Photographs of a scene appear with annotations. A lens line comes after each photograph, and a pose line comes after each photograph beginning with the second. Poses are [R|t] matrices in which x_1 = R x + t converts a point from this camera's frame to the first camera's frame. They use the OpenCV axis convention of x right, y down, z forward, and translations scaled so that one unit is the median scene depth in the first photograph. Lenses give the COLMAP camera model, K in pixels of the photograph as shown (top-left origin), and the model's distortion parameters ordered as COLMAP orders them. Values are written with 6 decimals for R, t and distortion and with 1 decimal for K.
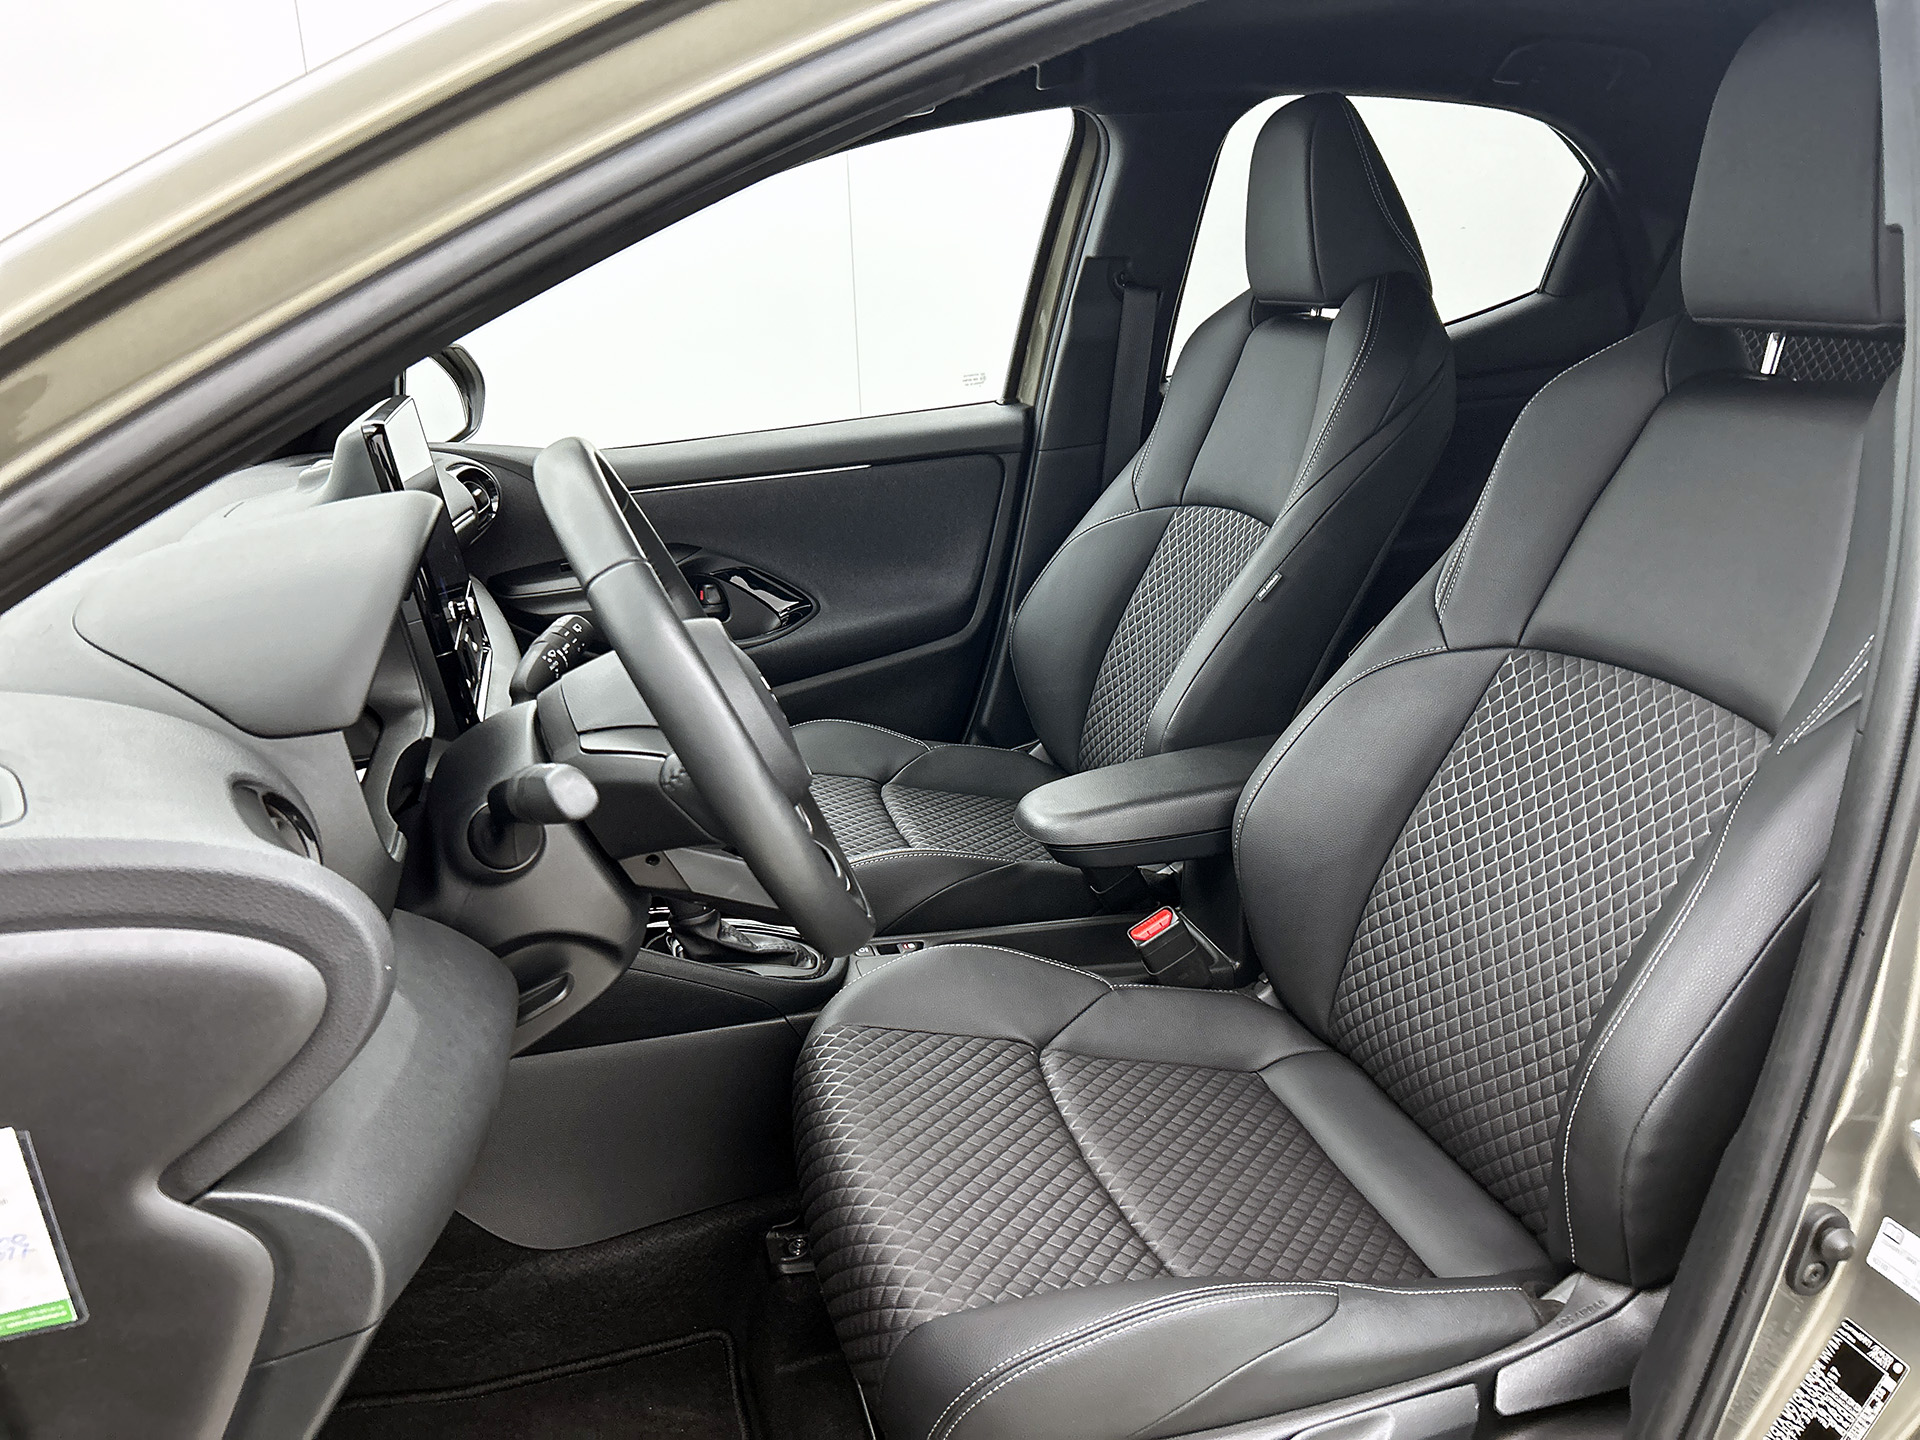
lens RADIAL K [[1414.7, 0, 960.0], [0, 1414.7, 720.0], [0, 0, 1]] dist [0.045558, -0.002039]
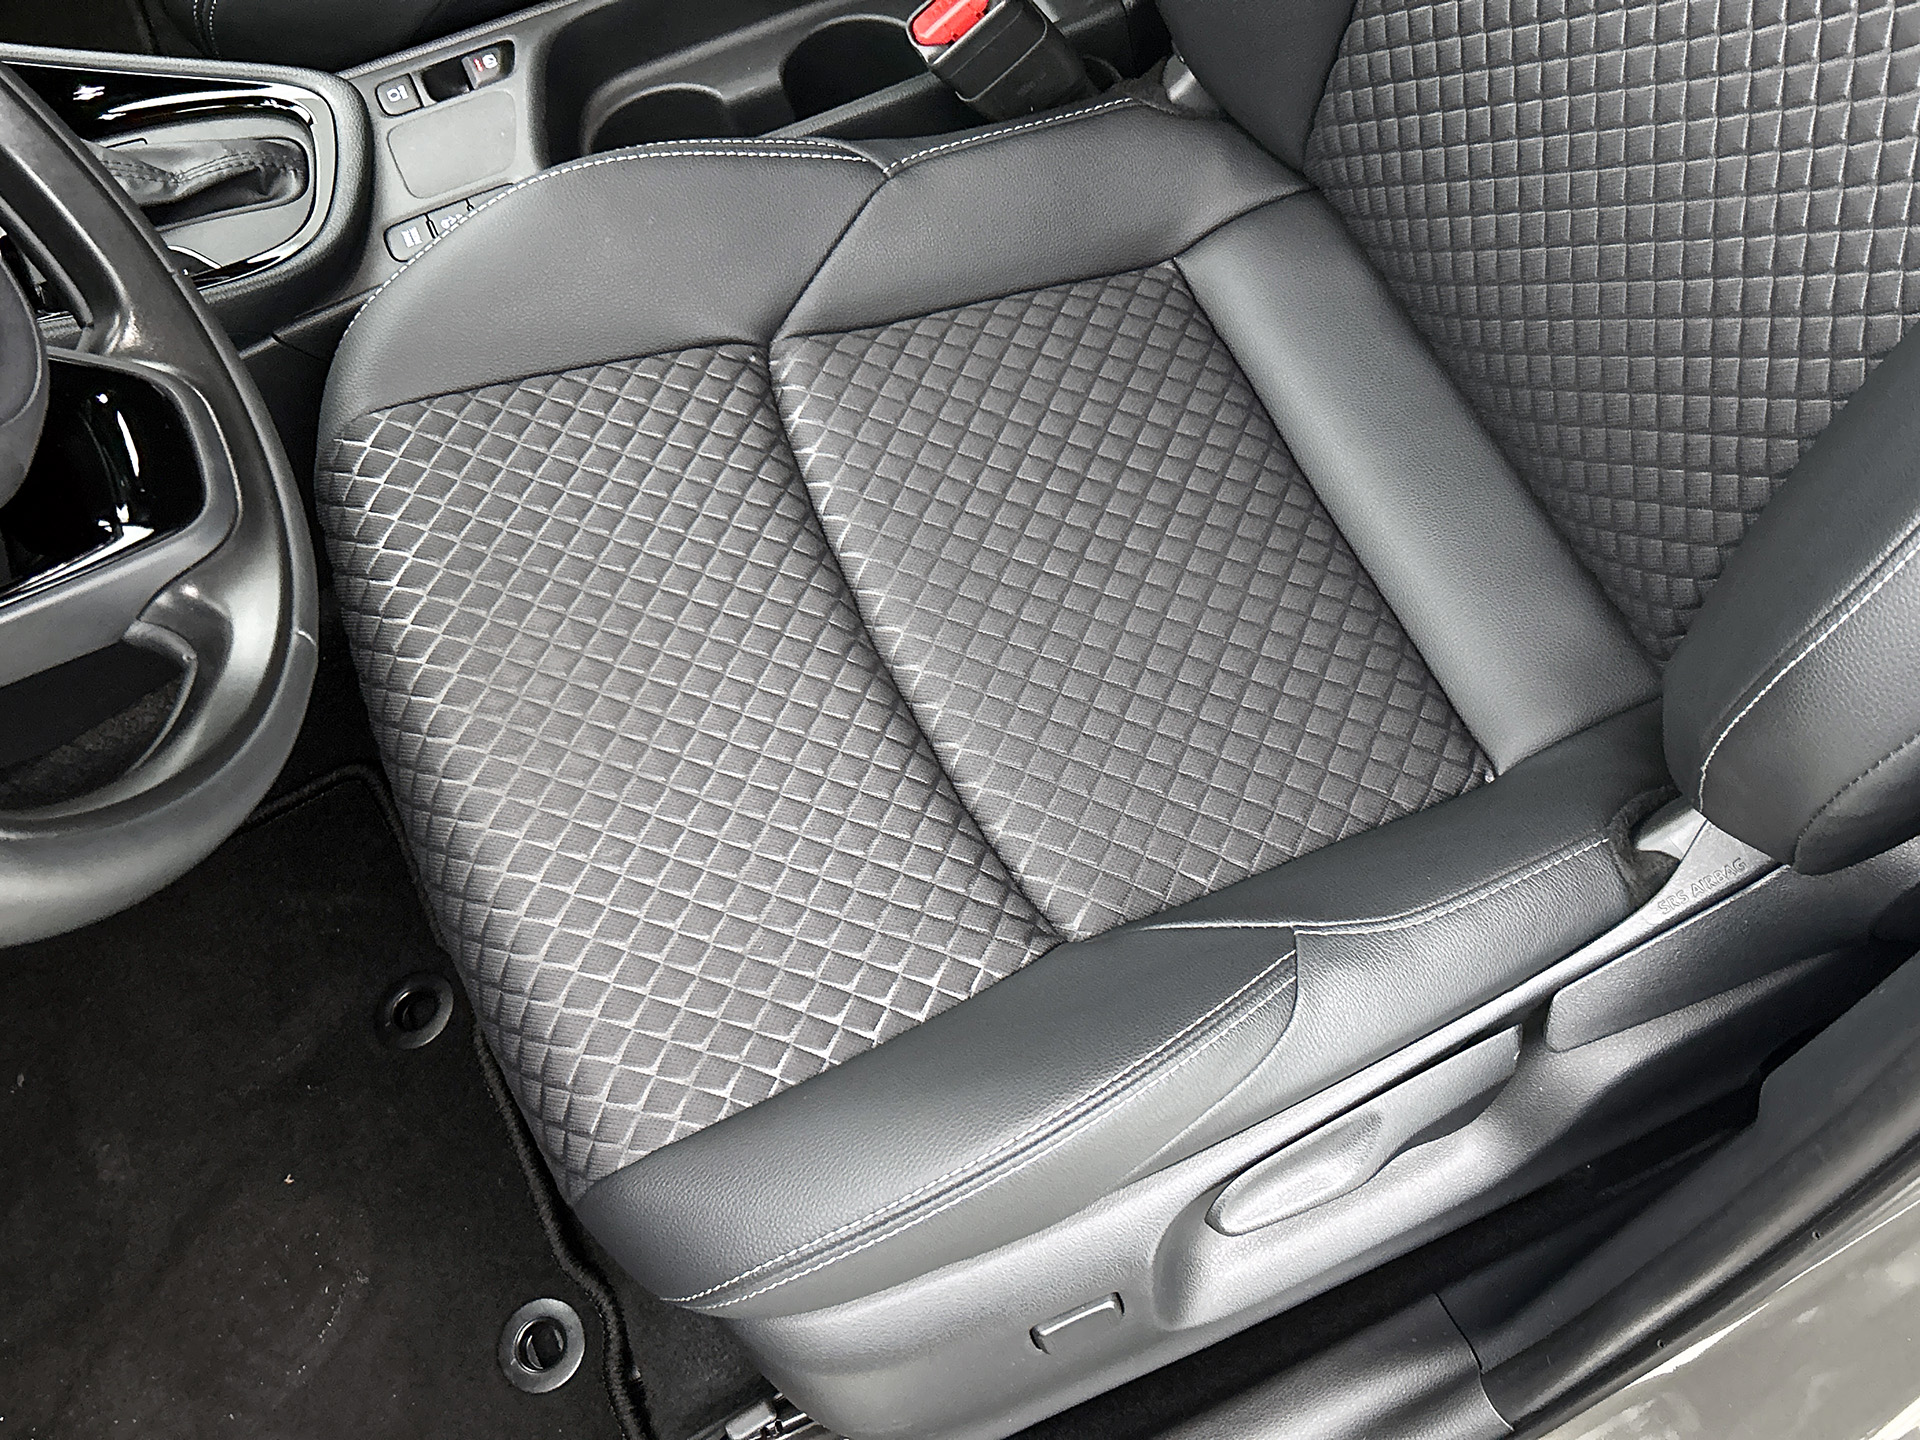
lens RADIAL K [[2138.8, 0, 960.0], [0, 2138.8, 720.0], [0, 0, 1]] dist [0.008817, 0.018038]
pose [[0.982820, -0.184305, -0.009860, 0.107804], [0.136091, 0.687559, 0.713261, -0.229231], [-0.124678, -0.702349, 0.700829, 0.328549]]
